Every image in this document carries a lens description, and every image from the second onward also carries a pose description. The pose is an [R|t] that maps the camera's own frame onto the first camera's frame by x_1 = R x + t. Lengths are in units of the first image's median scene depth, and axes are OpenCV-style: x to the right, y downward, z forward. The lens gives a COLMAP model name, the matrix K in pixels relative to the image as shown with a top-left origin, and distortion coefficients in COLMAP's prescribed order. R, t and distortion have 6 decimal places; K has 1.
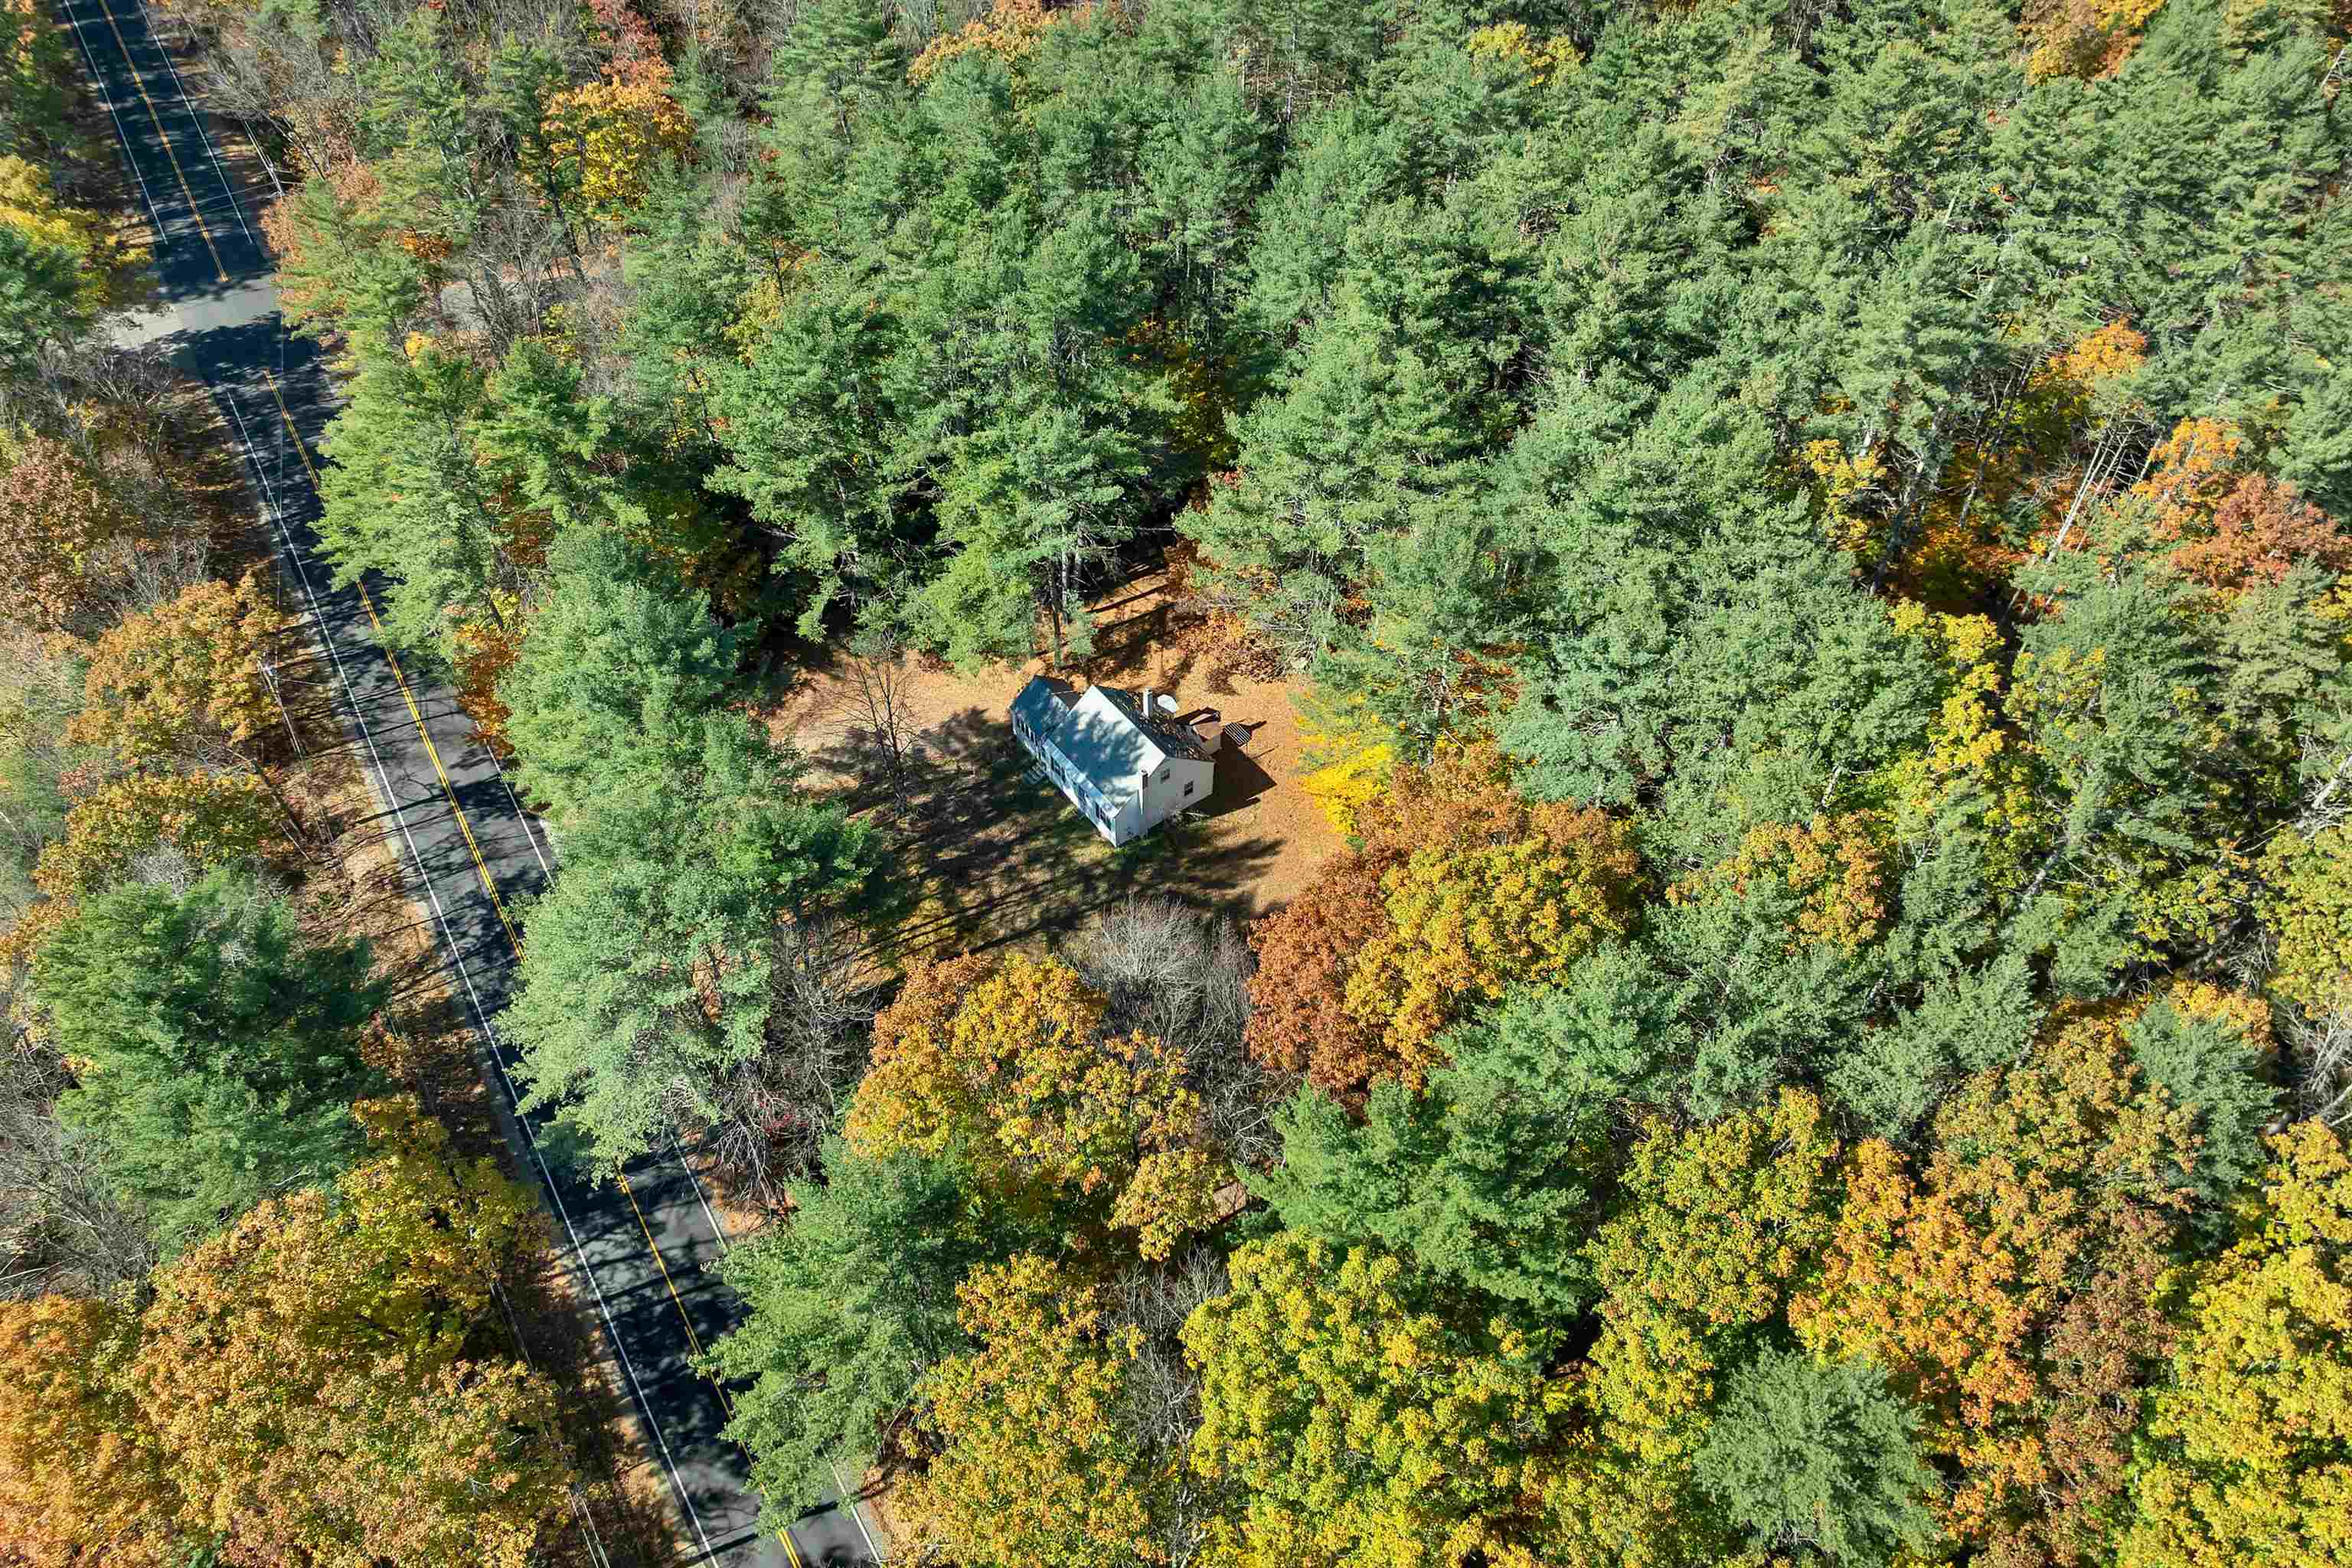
lens RADIAL K [[1712.4, 0, 1159.5], [0, 1712.4, 797.8], [0, 0, 1]] dist [-0.036960, -0.002463]
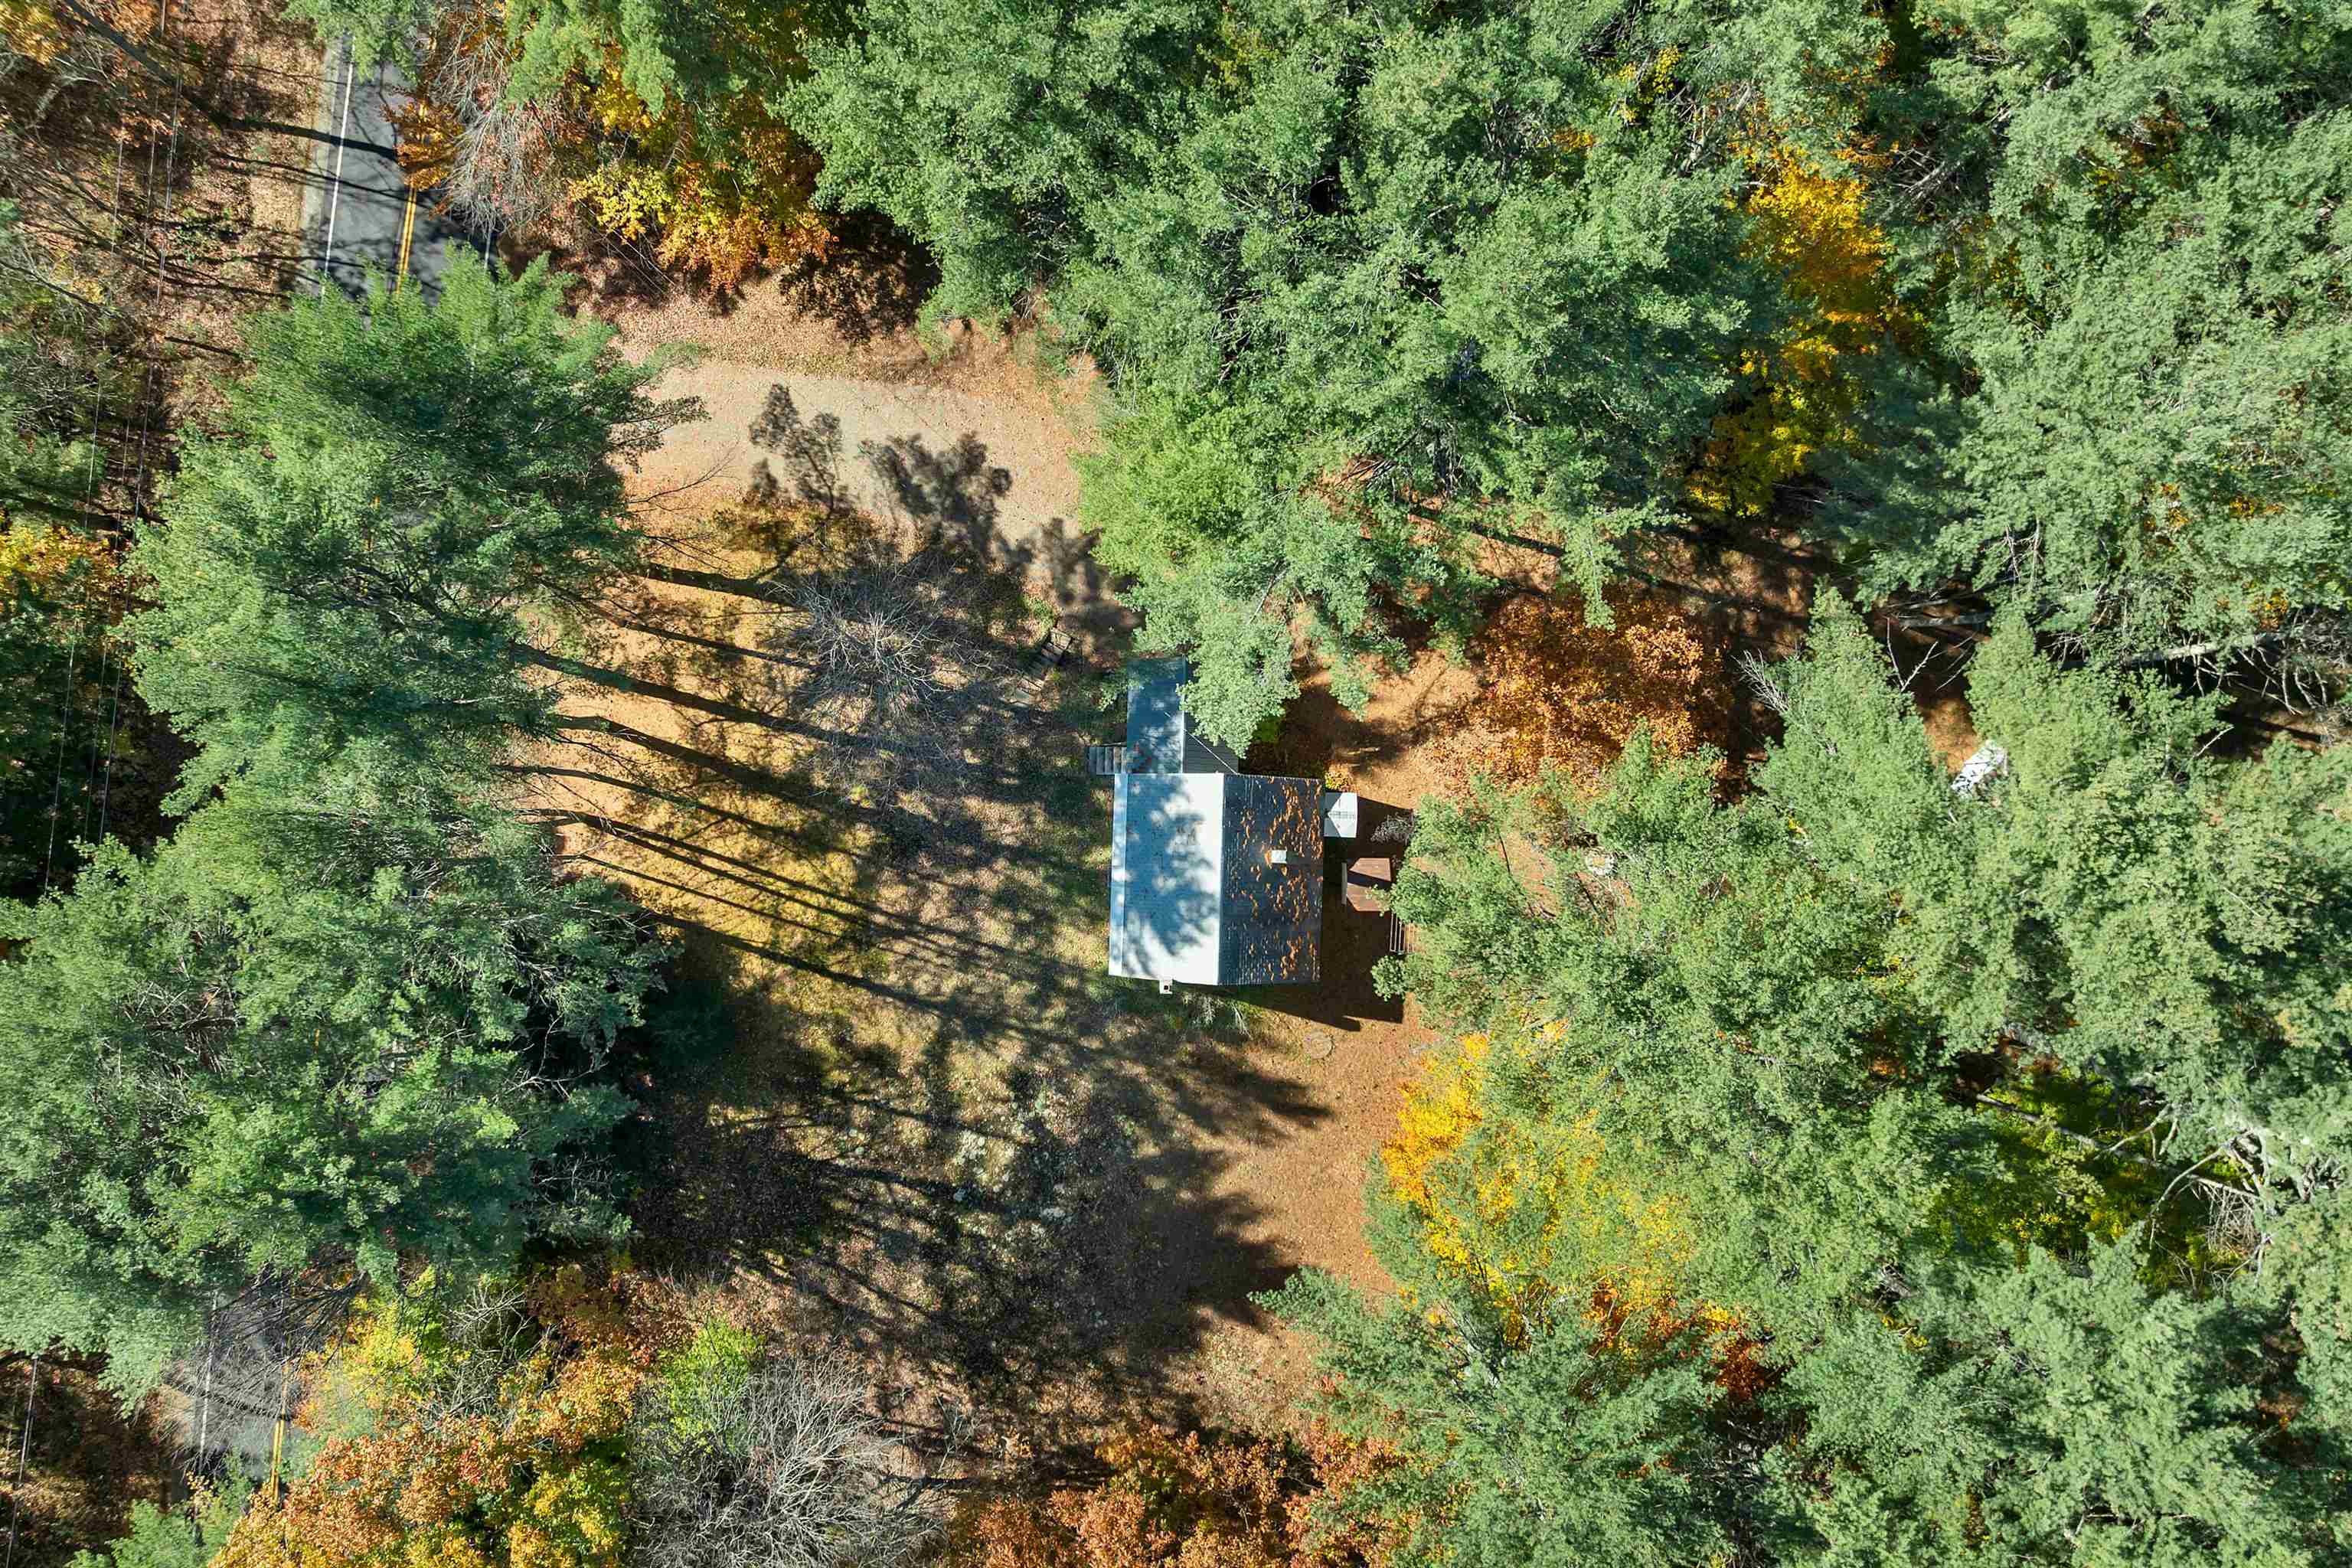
lens RADIAL K [[1712.4, 0, 1159.5], [0, 1712.4, 797.8], [0, 0, 1]] dist [-0.036960, -0.002463]
pose [[0.784988, 0.619271, -0.017224, -0.041637], [-0.458809, 0.599820, 0.655523, -0.442196], [0.416278, -0.506675, 0.754979, 0.563431]]
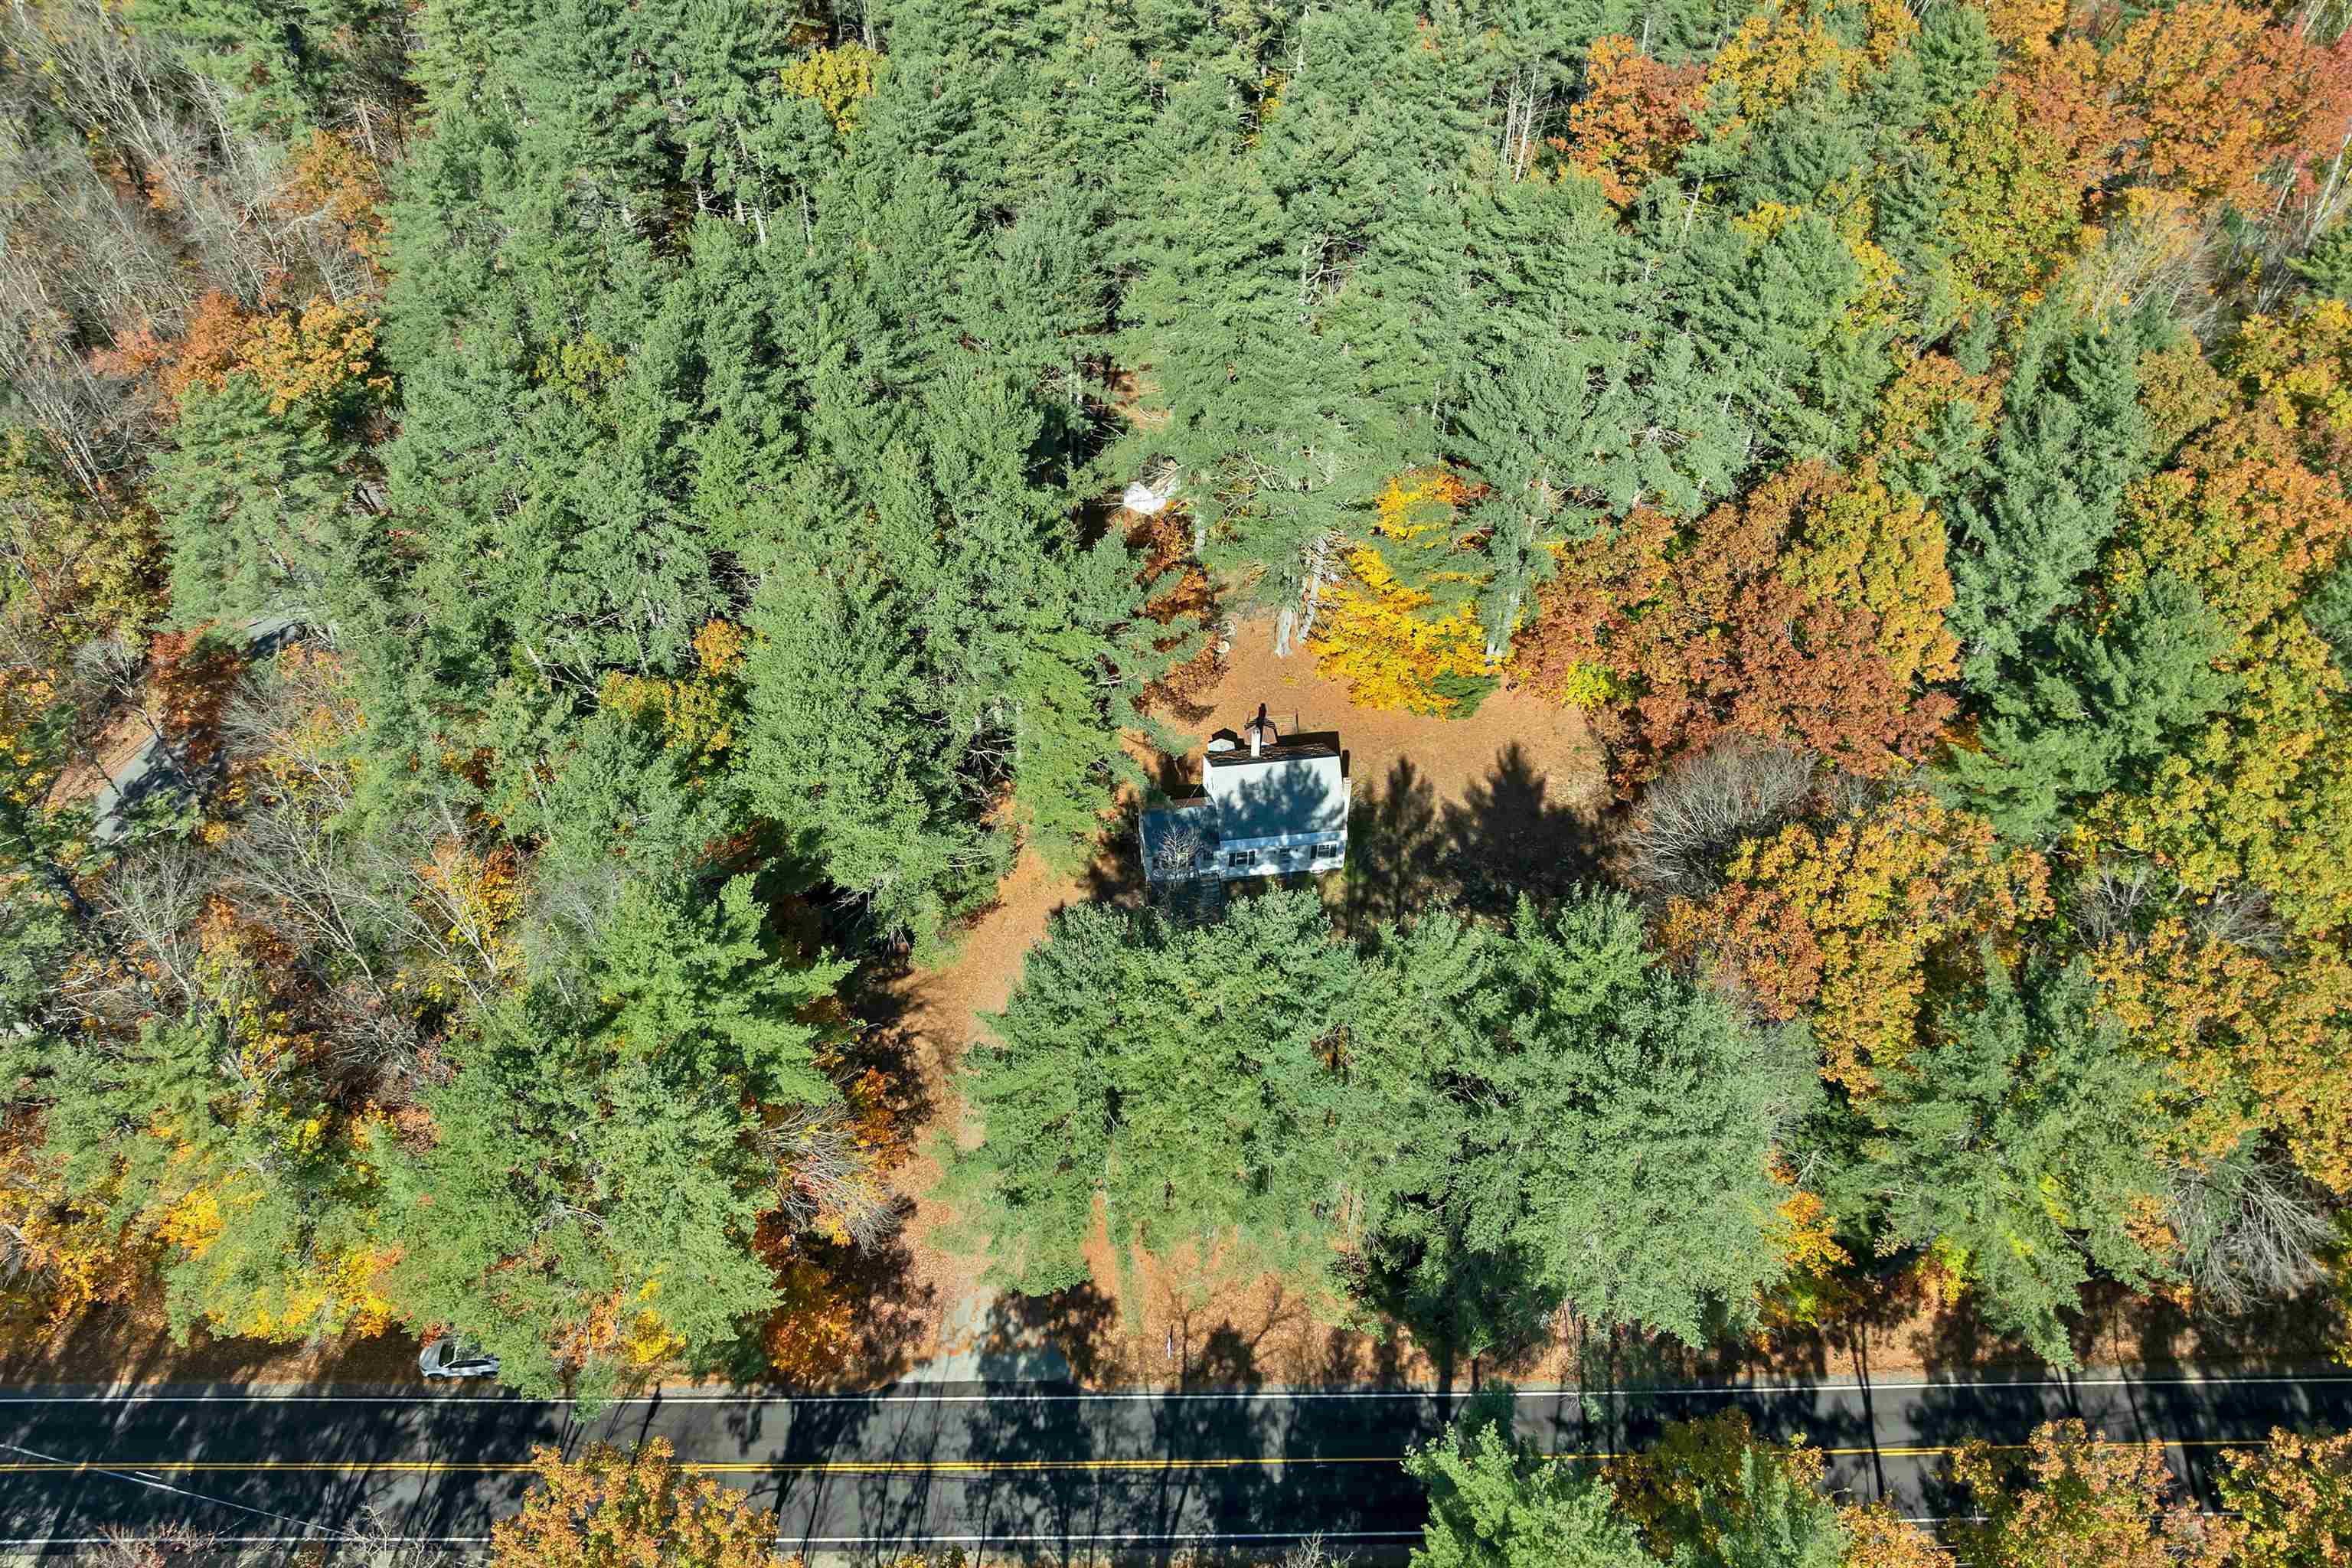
lens RADIAL K [[1715.7, 0, 1152.2], [0, 1715.7, 791.8], [0, 0, 1]] dist [-0.021936, -0.044423]
pose [[0.501242, -0.649773, 0.571447, -0.624793], [0.647987, 0.719531, 0.249777, -0.324274], [-0.573472, 0.245091, 0.781703, 0.285113]]
